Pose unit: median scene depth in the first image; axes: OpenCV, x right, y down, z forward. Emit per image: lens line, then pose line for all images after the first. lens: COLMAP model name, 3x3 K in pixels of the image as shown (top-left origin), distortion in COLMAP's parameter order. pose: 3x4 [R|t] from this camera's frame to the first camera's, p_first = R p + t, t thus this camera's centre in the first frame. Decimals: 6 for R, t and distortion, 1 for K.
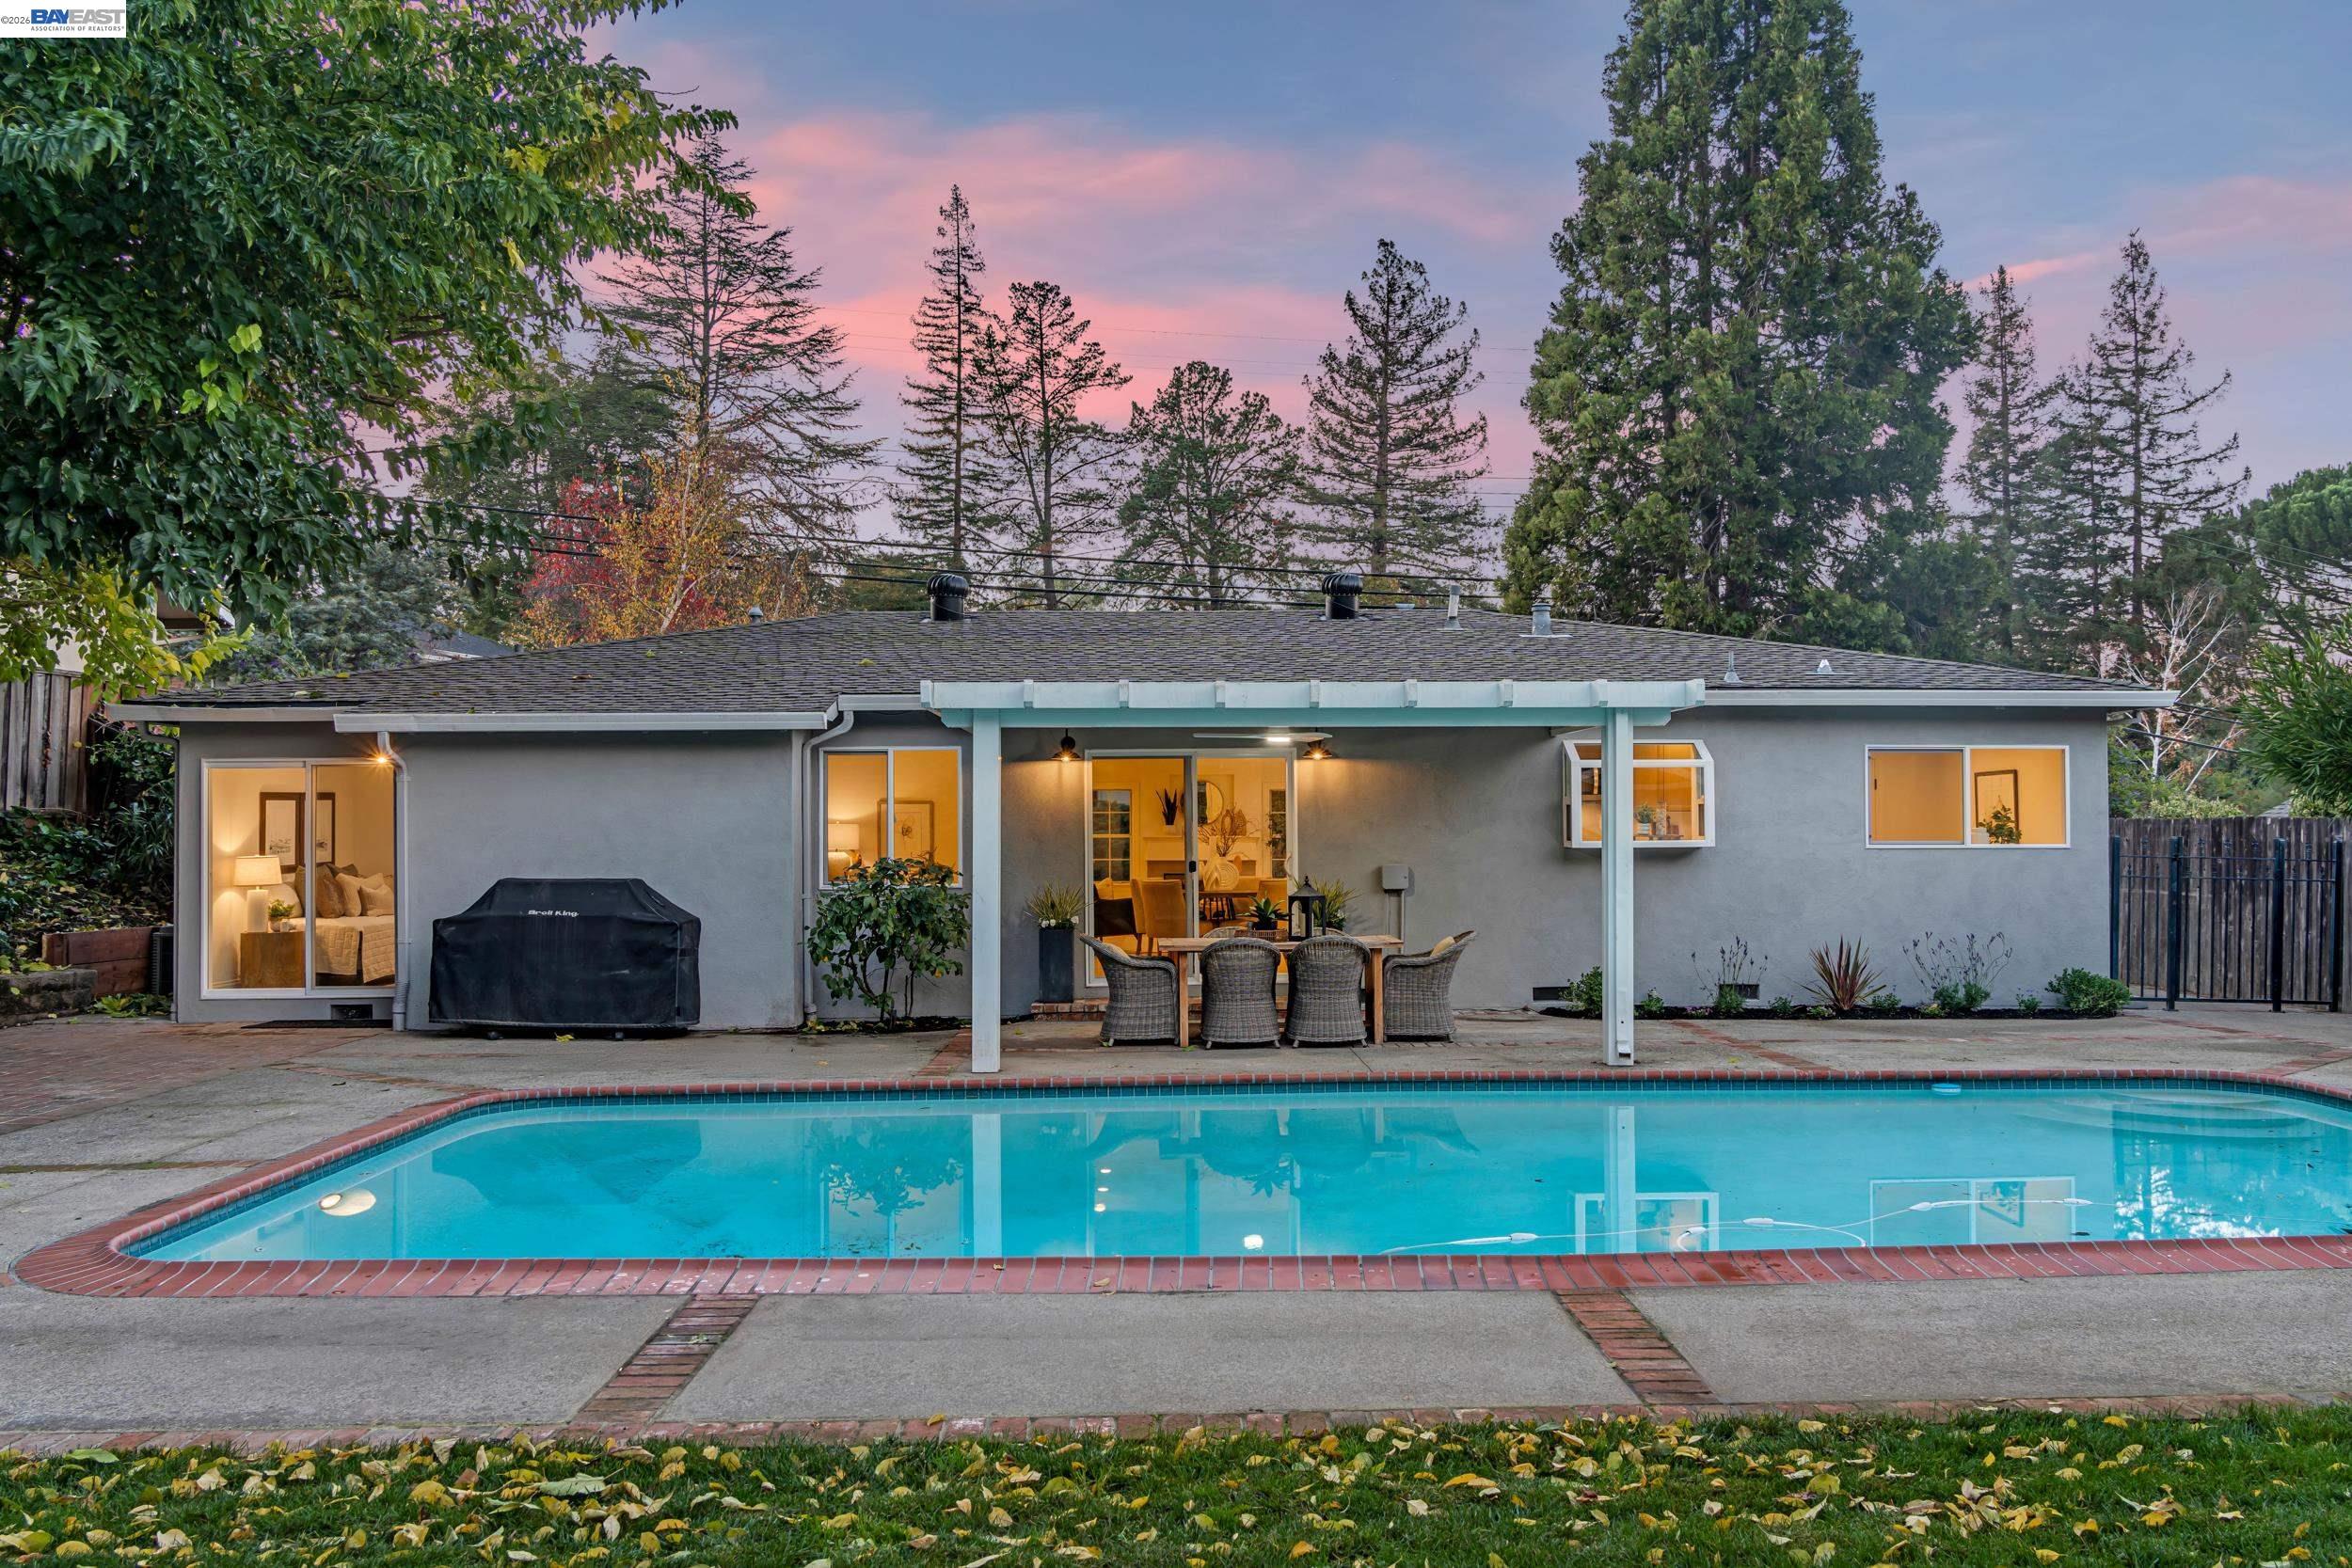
lens RADIAL K [[1918.1, 0, 1176.0], [0, 1918.1, 784.0], [0, 0, 1]] dist [-0.000740, -0.000990]
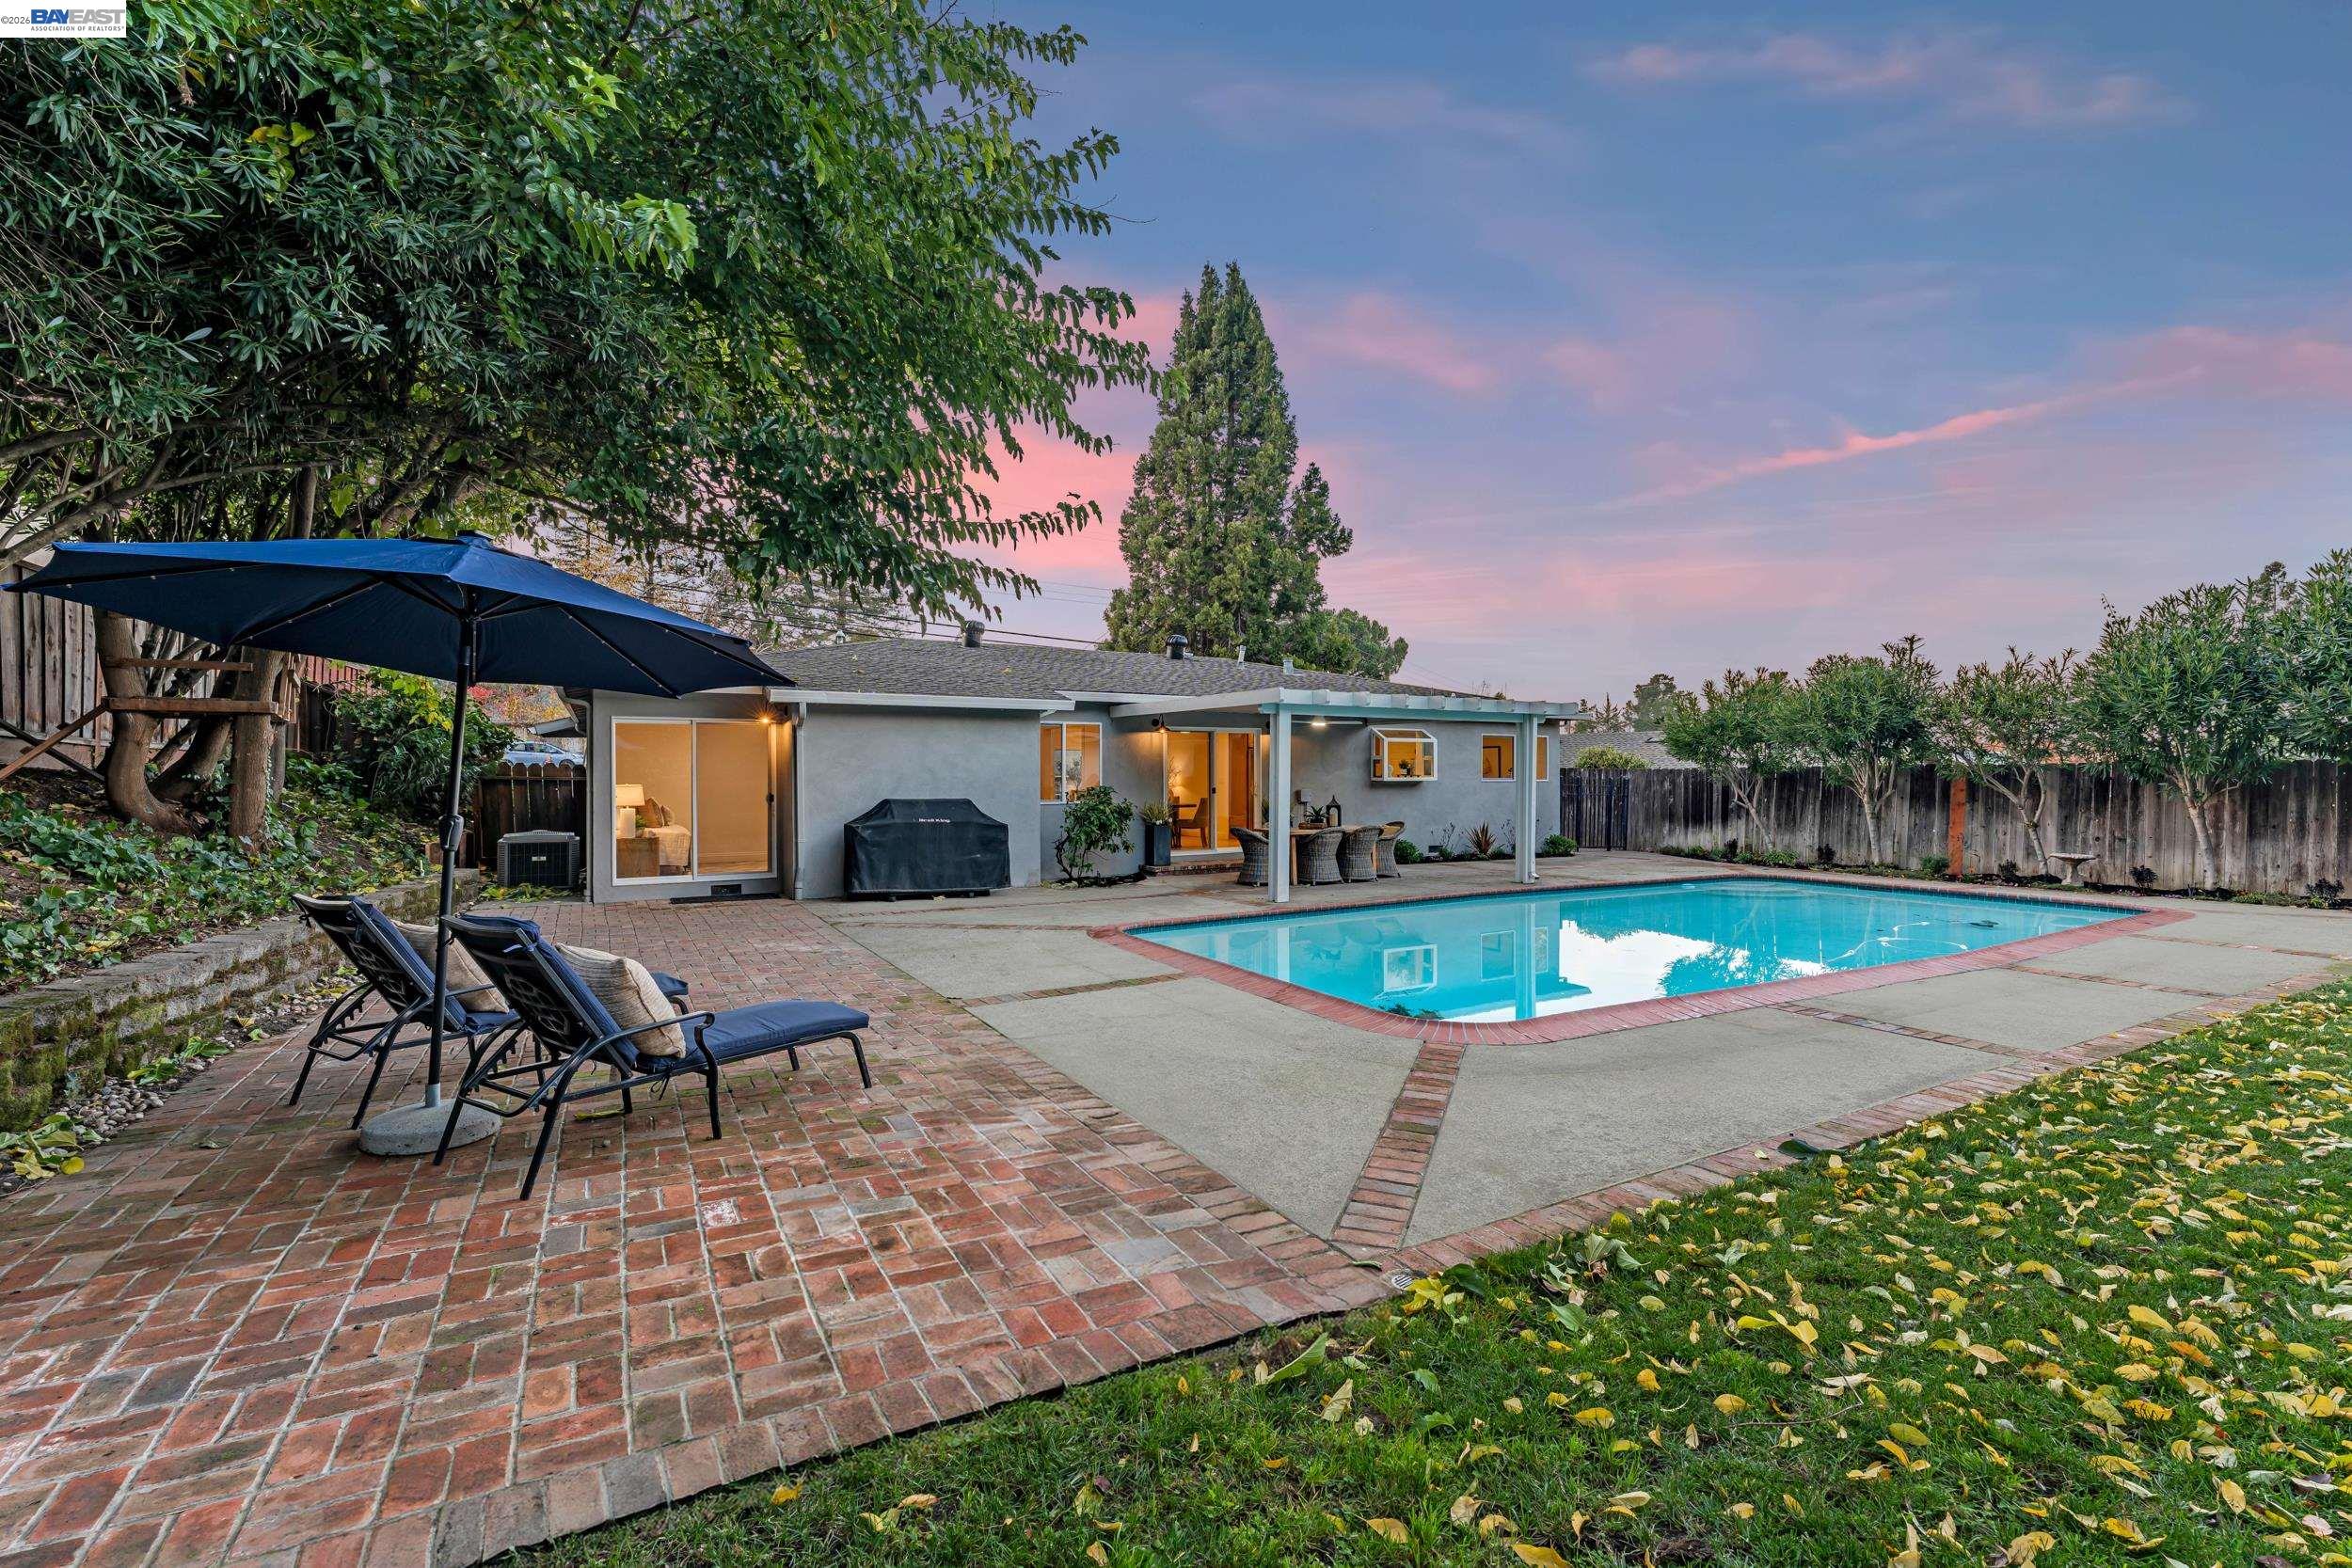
lens RADIAL K [[1021.7, 0, 1176.0], [0, 1021.7, 784.0], [0, 0, 1]] dist [0.000493, -0.000117]
pose [[0.884465, 0.000428, 0.466607, -0.497431], [-0.016793, 0.999381, 0.030914, 0.006623], [-0.466305, -0.035178, 0.883924, 0.140856]]
